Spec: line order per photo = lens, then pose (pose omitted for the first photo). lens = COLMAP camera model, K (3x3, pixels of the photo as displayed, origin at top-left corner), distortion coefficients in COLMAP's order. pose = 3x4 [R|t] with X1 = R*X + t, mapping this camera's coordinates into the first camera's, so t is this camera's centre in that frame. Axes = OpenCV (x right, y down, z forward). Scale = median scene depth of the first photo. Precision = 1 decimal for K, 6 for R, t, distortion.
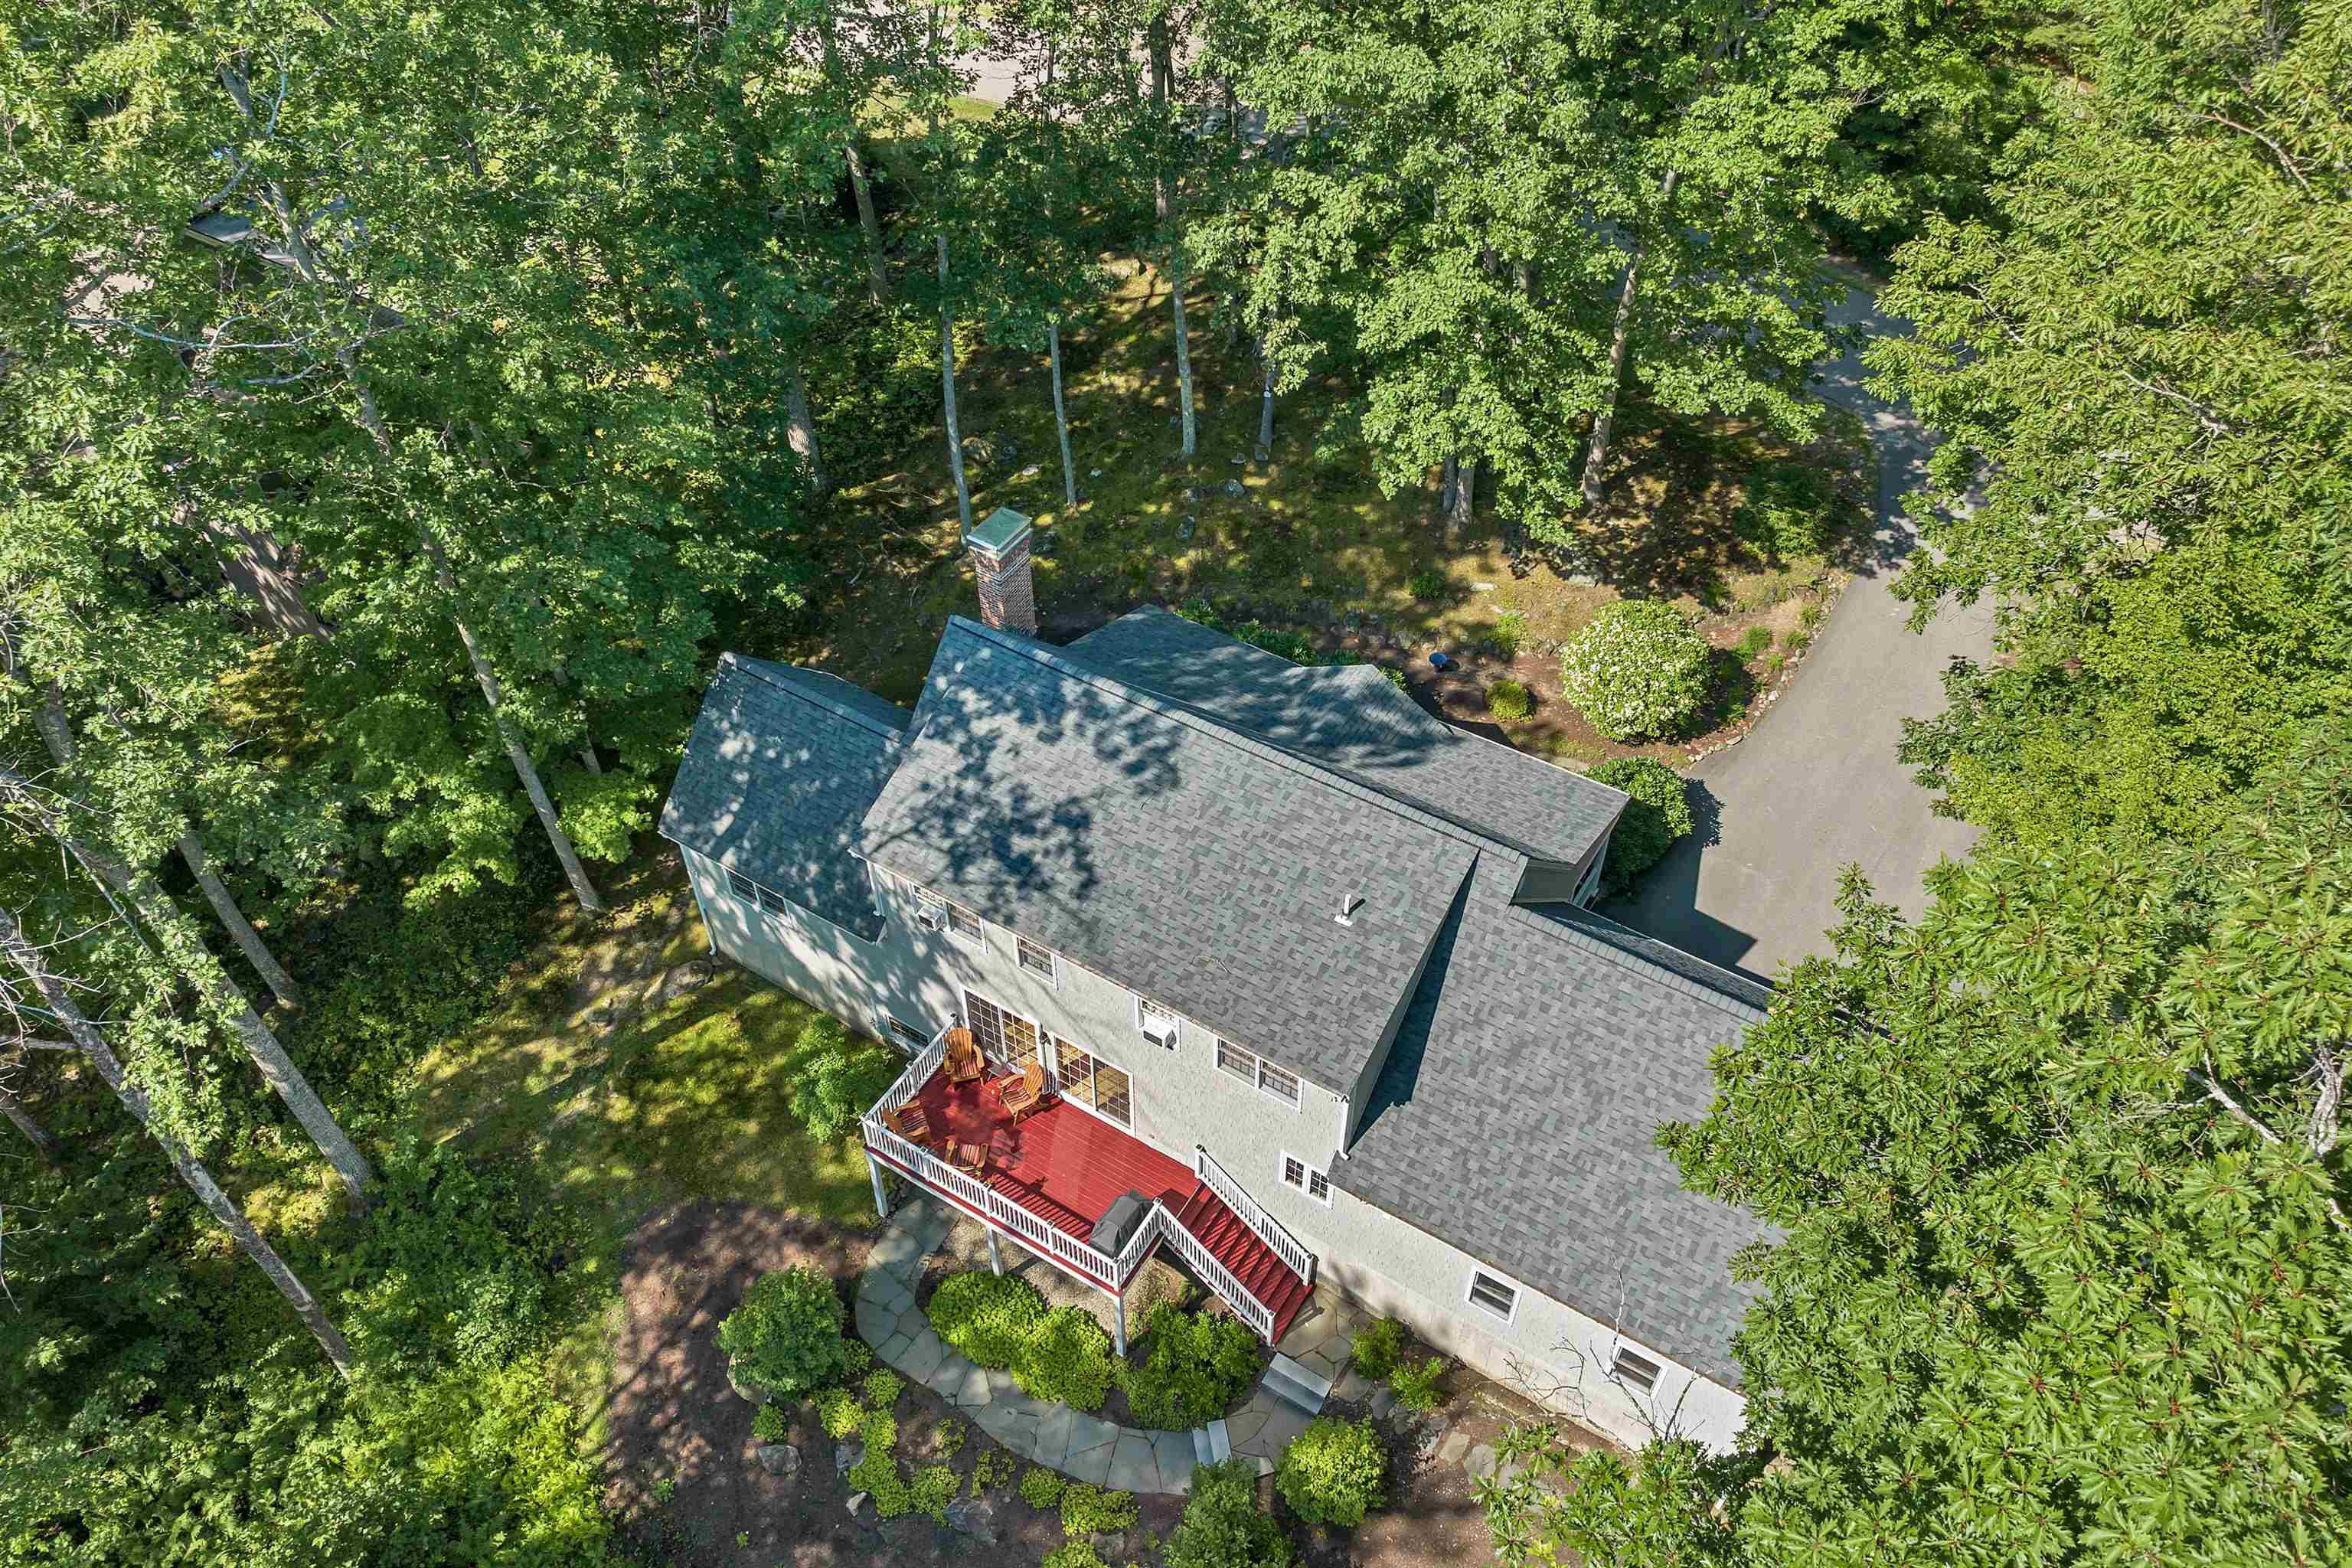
lens RADIAL K [[1644.5, 0, 1176.0], [0, 1644.5, 784.0], [0, 0, 1]] dist [-0.001249, -0.045750]
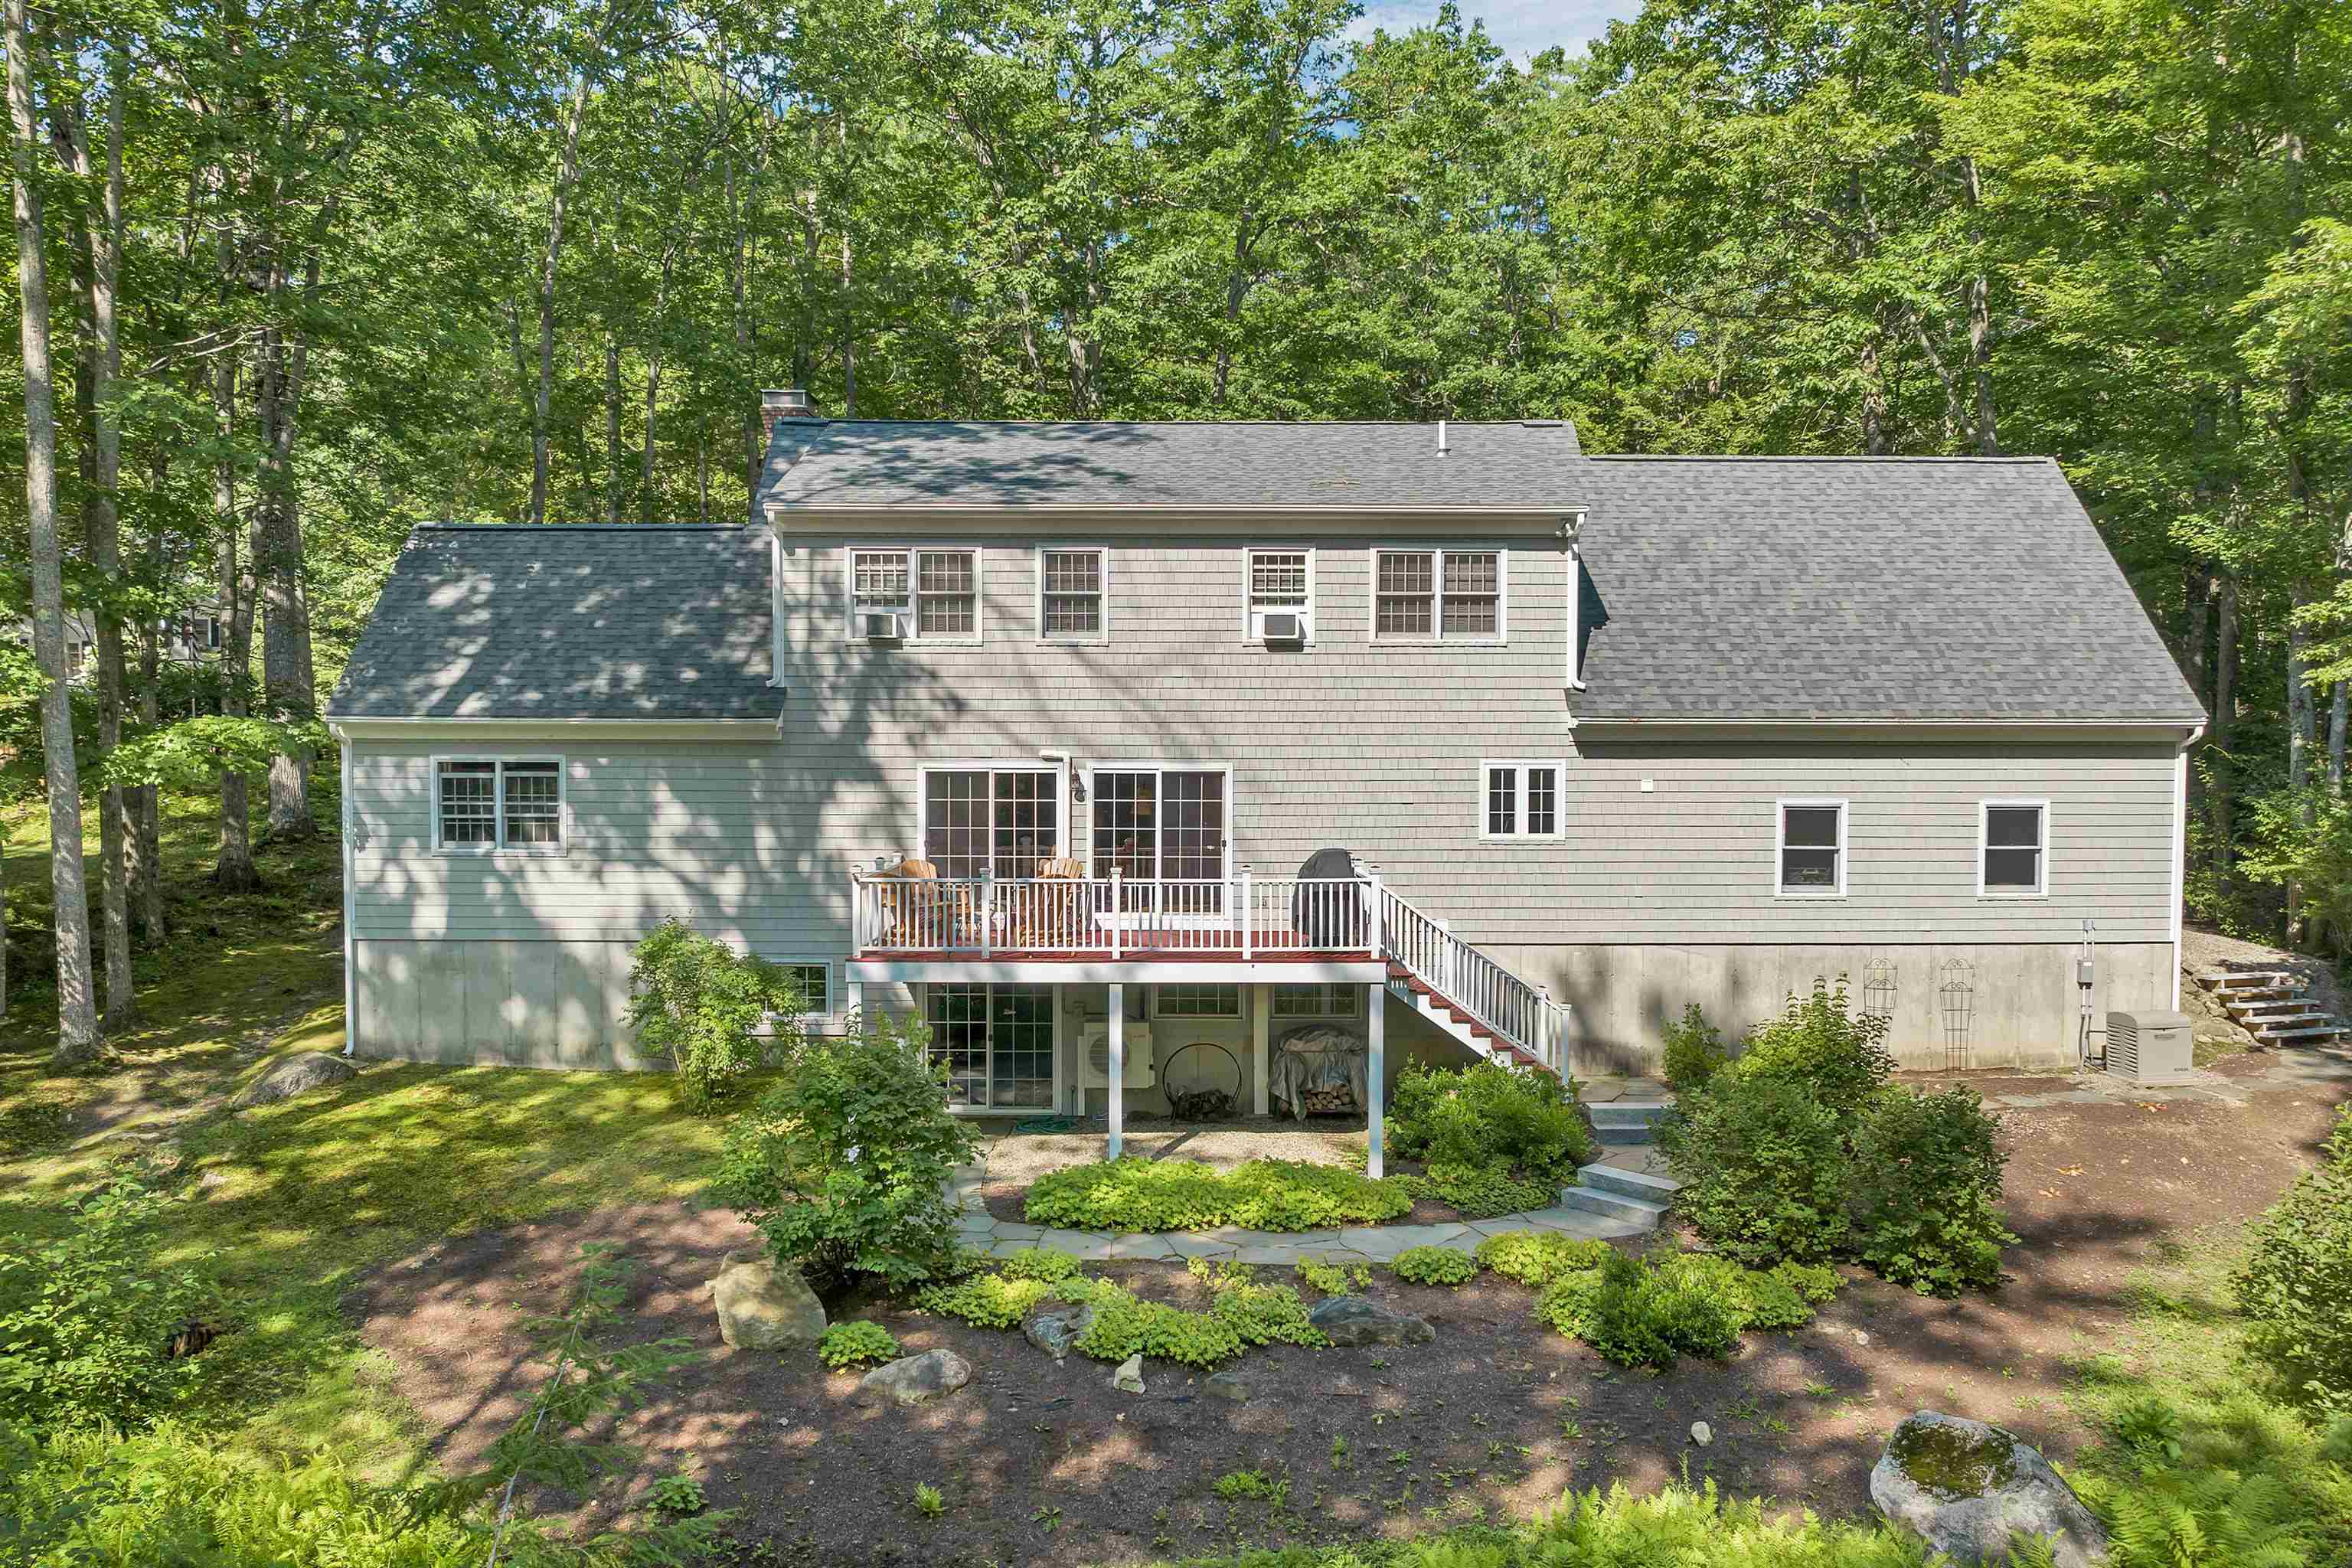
lens RADIAL K [[1644.5, 0, 1176.0], [0, 1644.5, 784.0], [0, 0, 1]] dist [-0.001249, -0.045750]
pose [[0.851418, -0.025488, 0.523868, -0.384775], [0.373914, 0.729921, -0.572192, 0.537499], [-0.367798, 0.683056, 0.630998, 0.555638]]
